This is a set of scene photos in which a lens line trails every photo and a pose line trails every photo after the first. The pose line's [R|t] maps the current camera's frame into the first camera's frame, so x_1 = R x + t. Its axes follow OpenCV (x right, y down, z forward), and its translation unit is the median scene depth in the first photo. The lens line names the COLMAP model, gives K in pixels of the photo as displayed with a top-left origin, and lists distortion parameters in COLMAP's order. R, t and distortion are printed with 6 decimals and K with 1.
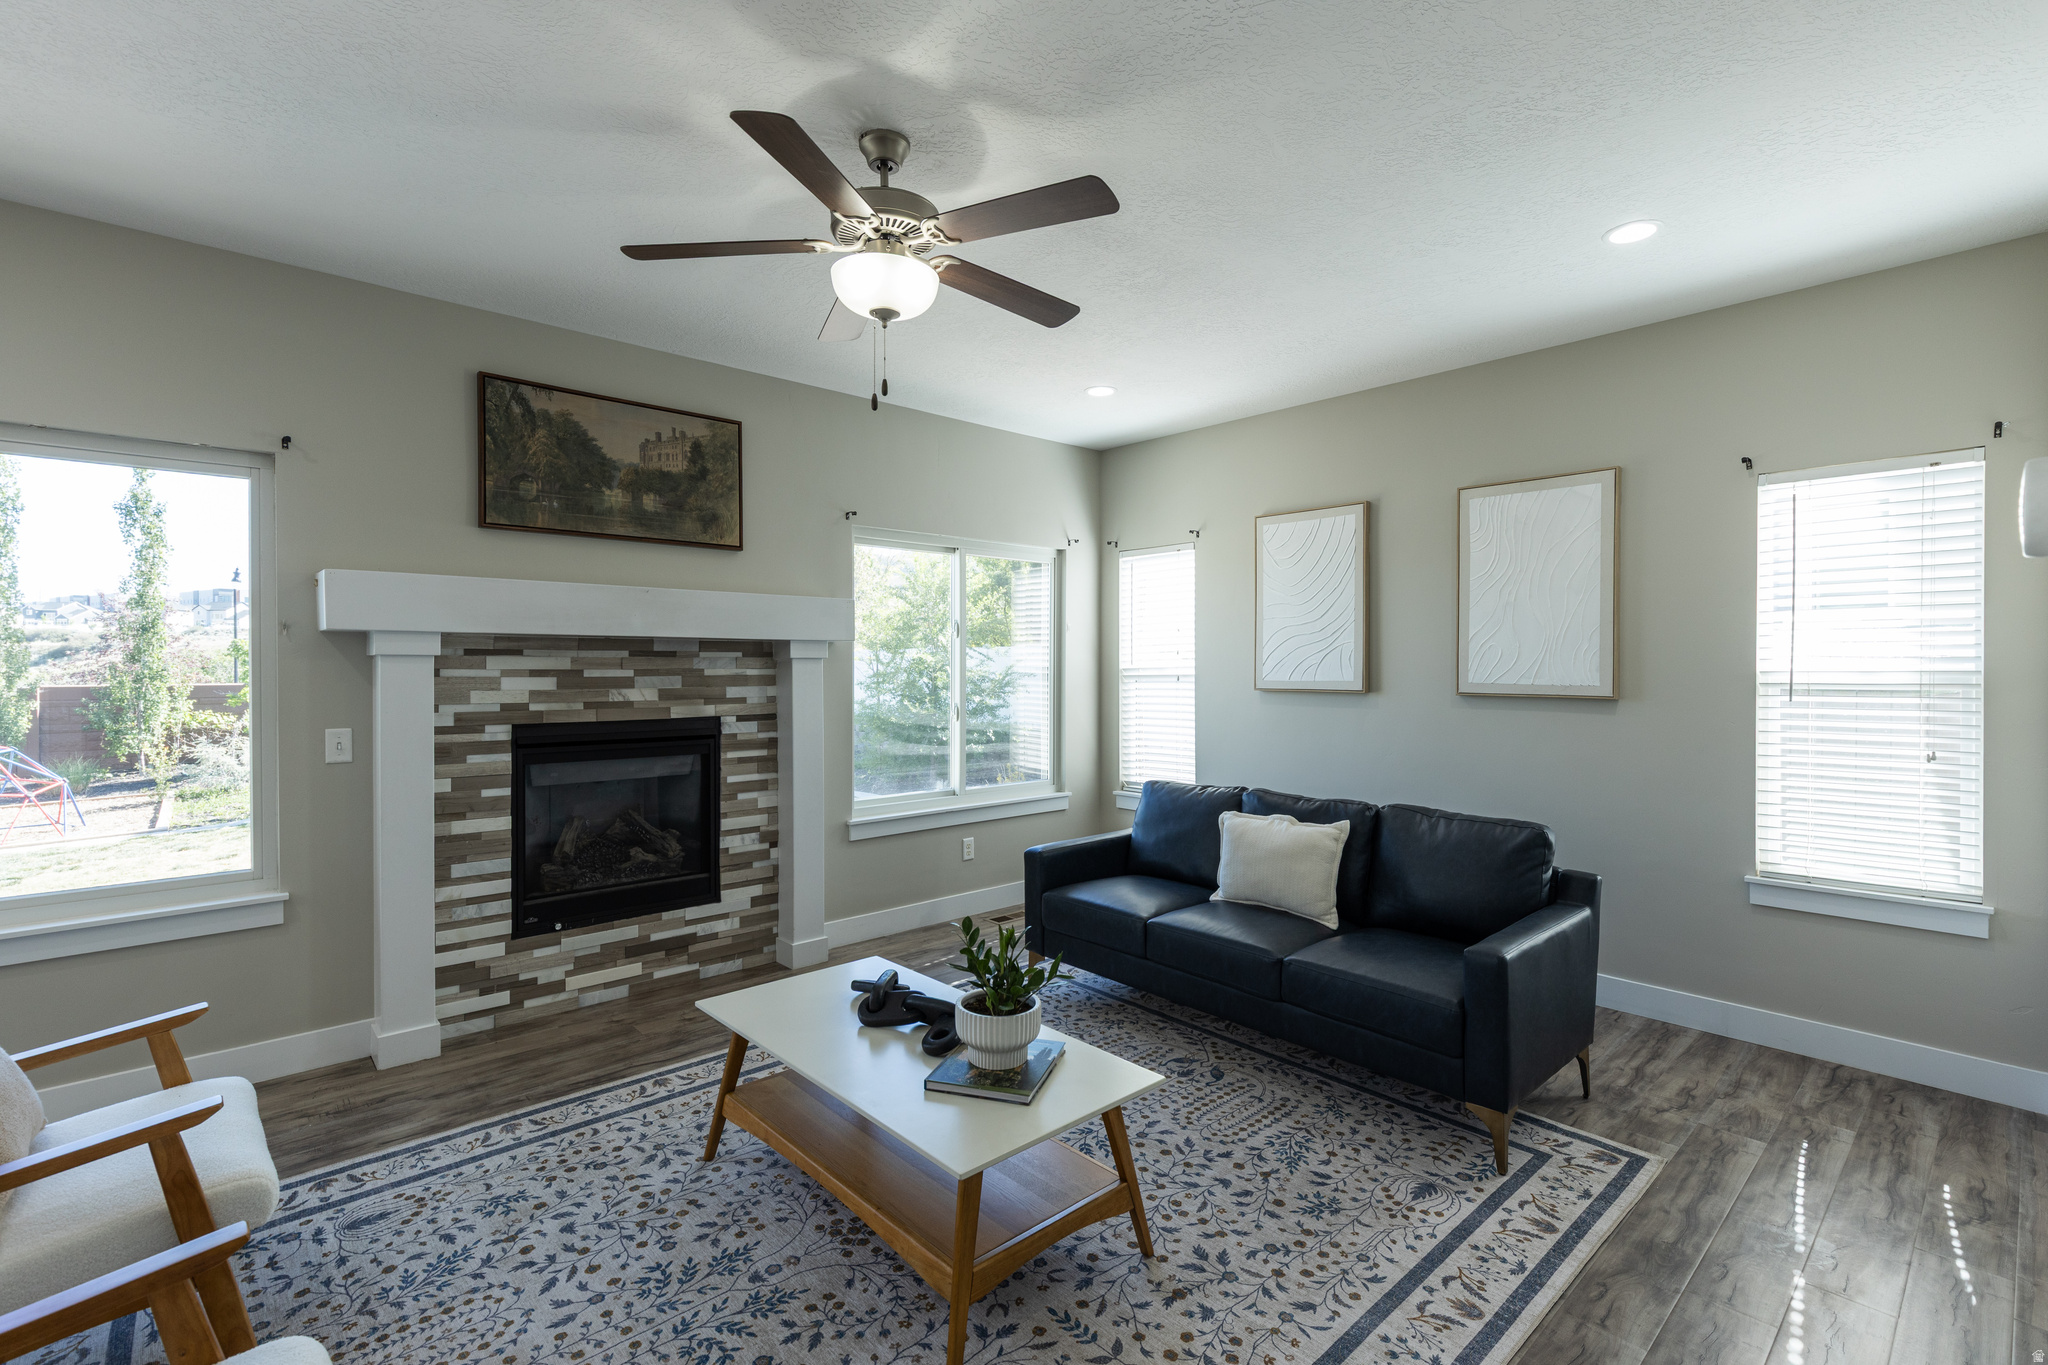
lens RADIAL K [[931.1, 0, 1027.6], [0, 931.1, 673.8], [0, 0, 1]] dist [0.004639, 0.001652]
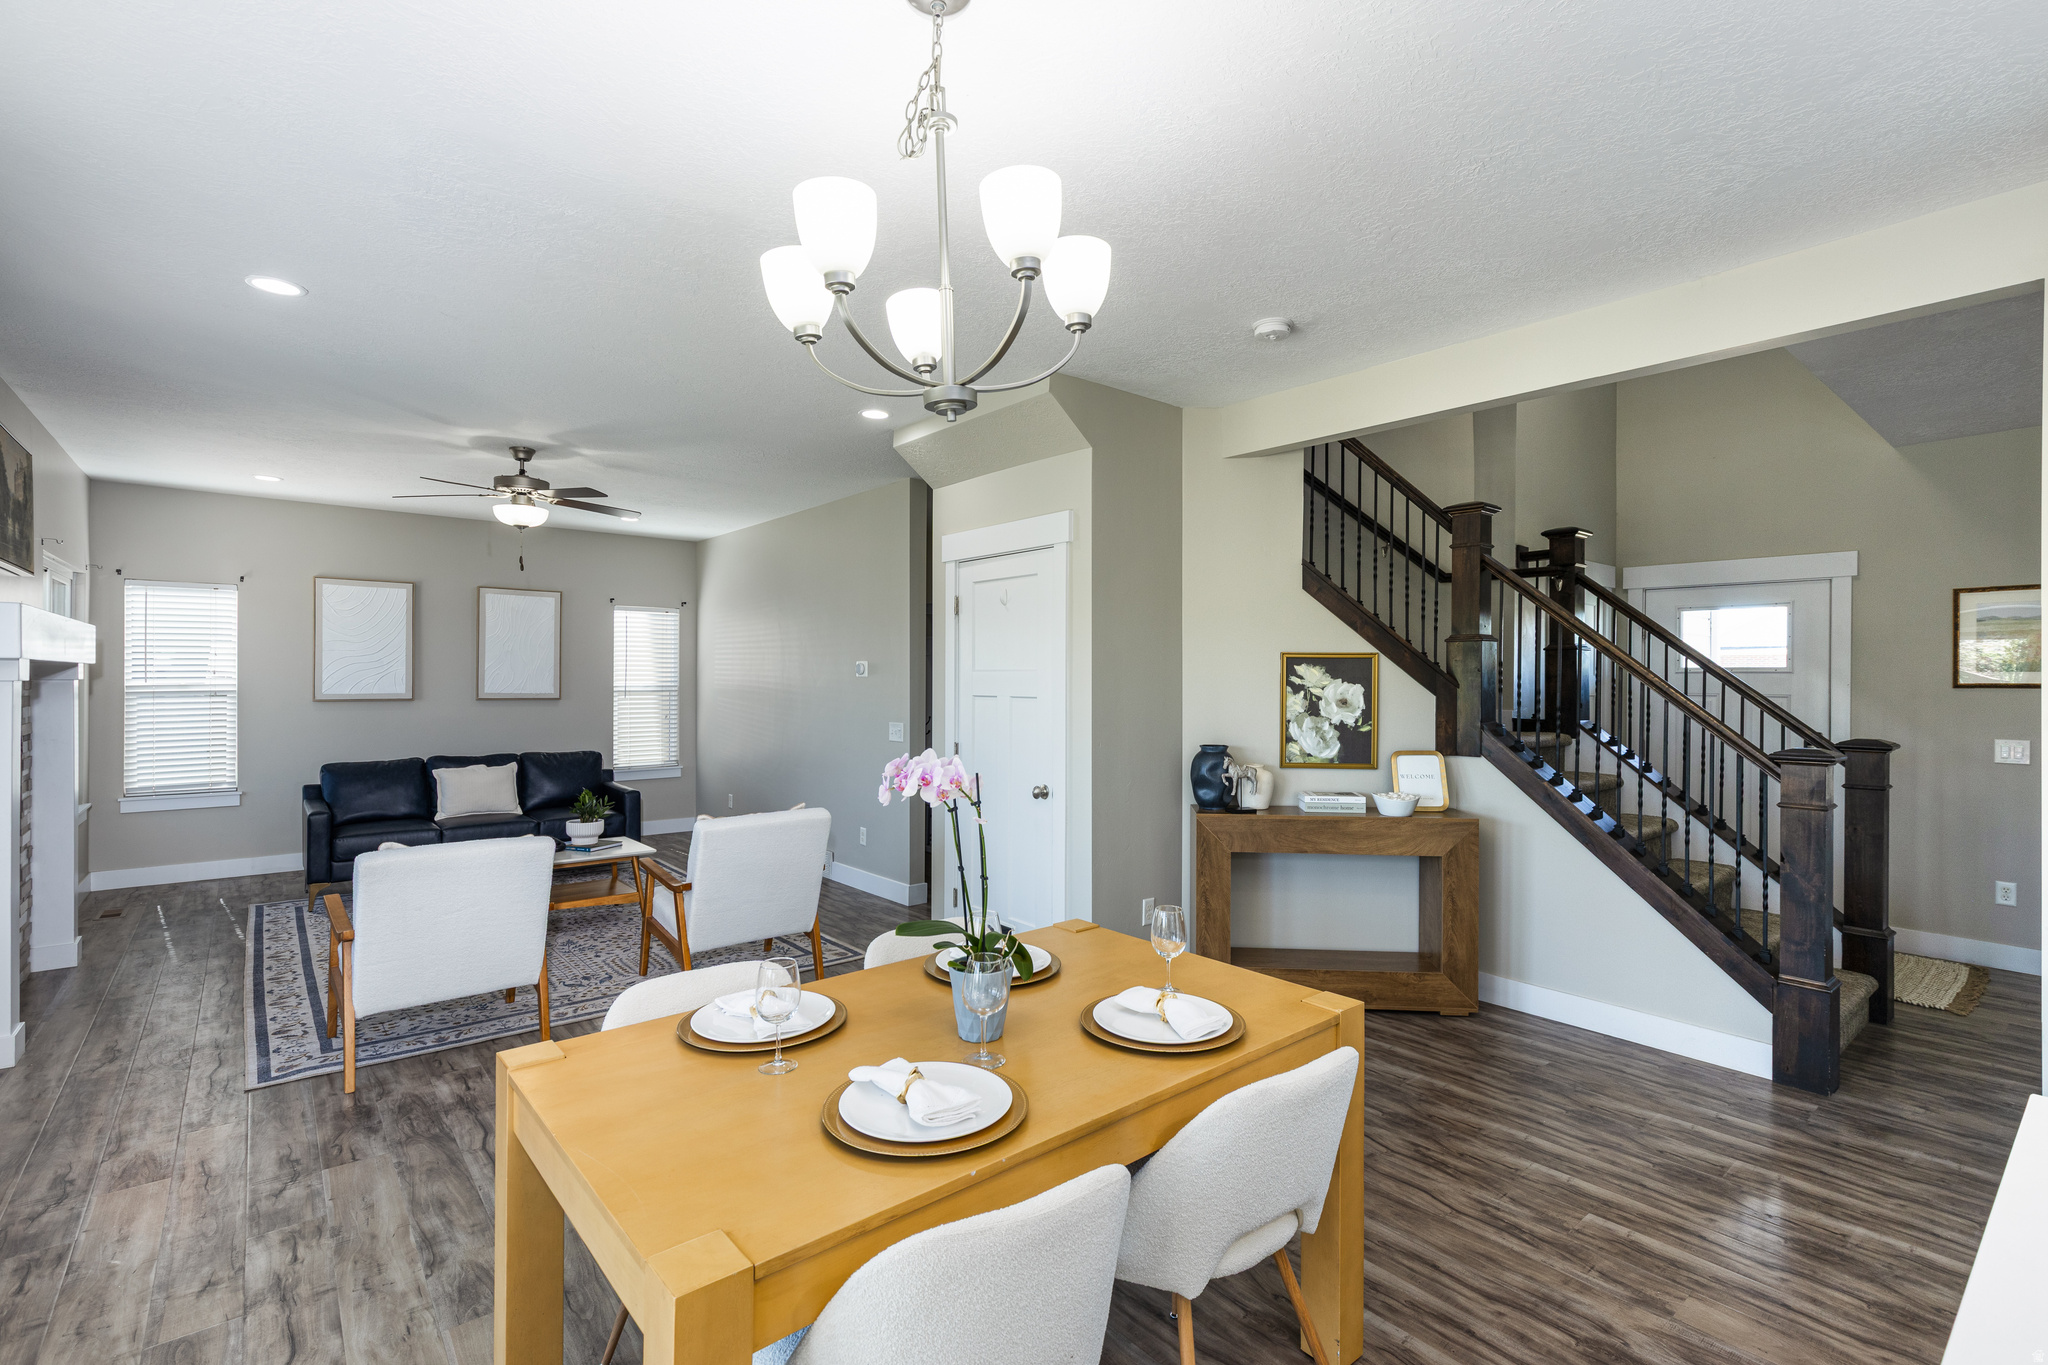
lens RADIAL K [[931.1, 0, 1025.2], [0, 931.1, 677.3], [0, 0, 1]] dist [0.004639, 0.001652]
pose [[0.064821, 0.000750, 0.997897, -1.303409], [0.005203, 0.999986, -0.001089, -0.013845], [-0.997883, 0.005262, 0.064817, -0.185414]]
